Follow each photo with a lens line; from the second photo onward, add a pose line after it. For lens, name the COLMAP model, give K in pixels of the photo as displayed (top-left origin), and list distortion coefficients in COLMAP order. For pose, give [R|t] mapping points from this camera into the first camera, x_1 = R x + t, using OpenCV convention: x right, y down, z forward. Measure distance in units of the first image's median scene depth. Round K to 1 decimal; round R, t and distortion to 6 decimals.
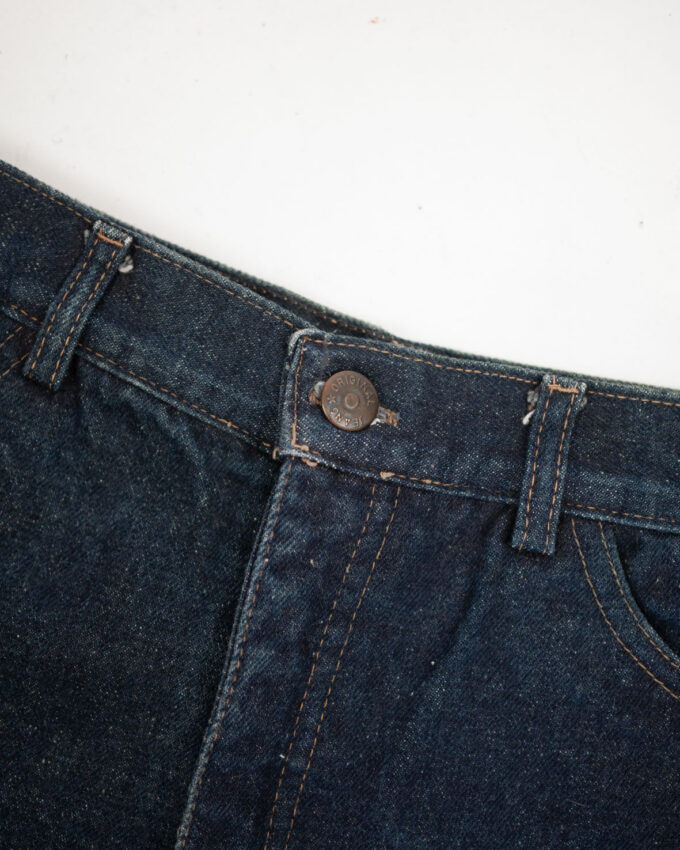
lens RADIAL K [[1322.7, 0, 340.5], [0, 1322.7, 428.6], [0, 0, 1]] dist [-0.104057, 0.000000]
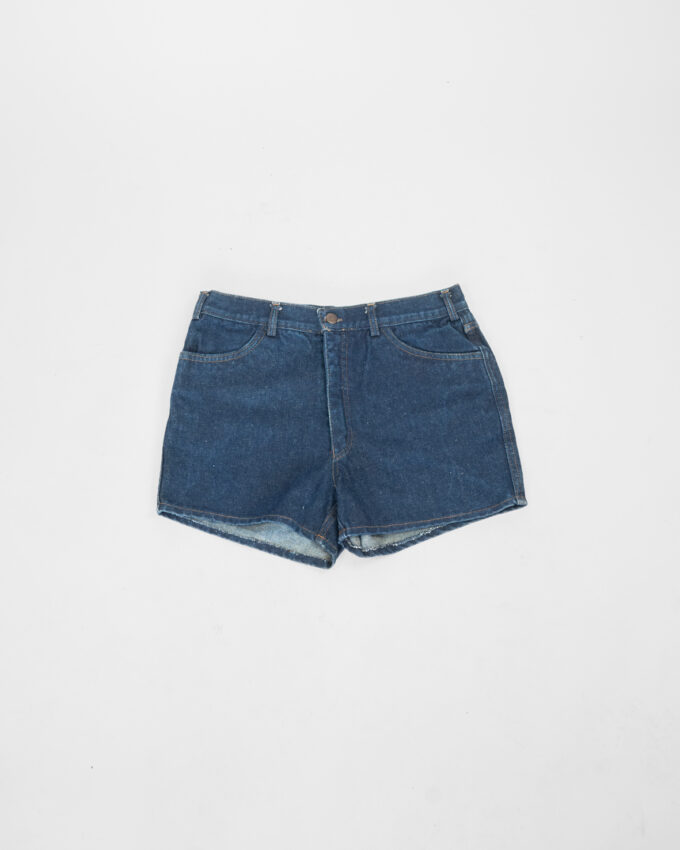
lens RADIAL K [[1322.7, 0, 339.5], [0, 1322.7, 426.1], [0, 0, 1]] dist [-0.104057, 0.000000]
pose [[0.943828, -0.313287, 0.105073, -0.622558], [0.326021, 0.934695, -0.141616, 1.084328], [-0.053845, 0.167917, 0.984330, -3.900569]]
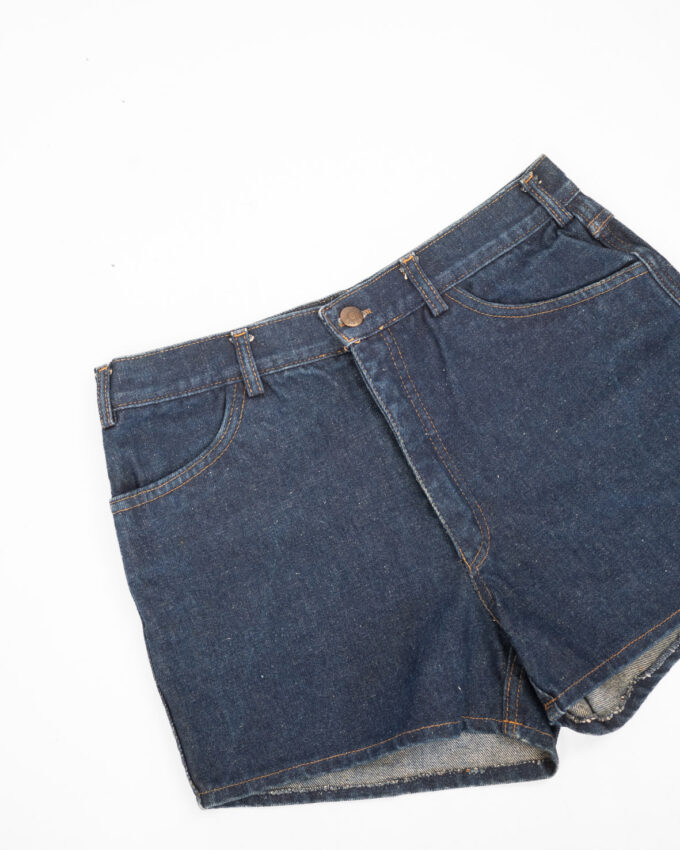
lens RADIAL K [[1322.7, 0, 337.9], [0, 1322.7, 421.5], [0, 0, 1]] dist [-0.104057, 0.000000]
pose [[0.731490, -0.676643, 0.084119, -0.368742], [0.680266, 0.732623, -0.022395, 0.168566], [-0.046474, 0.073605, 0.996204, -1.566990]]
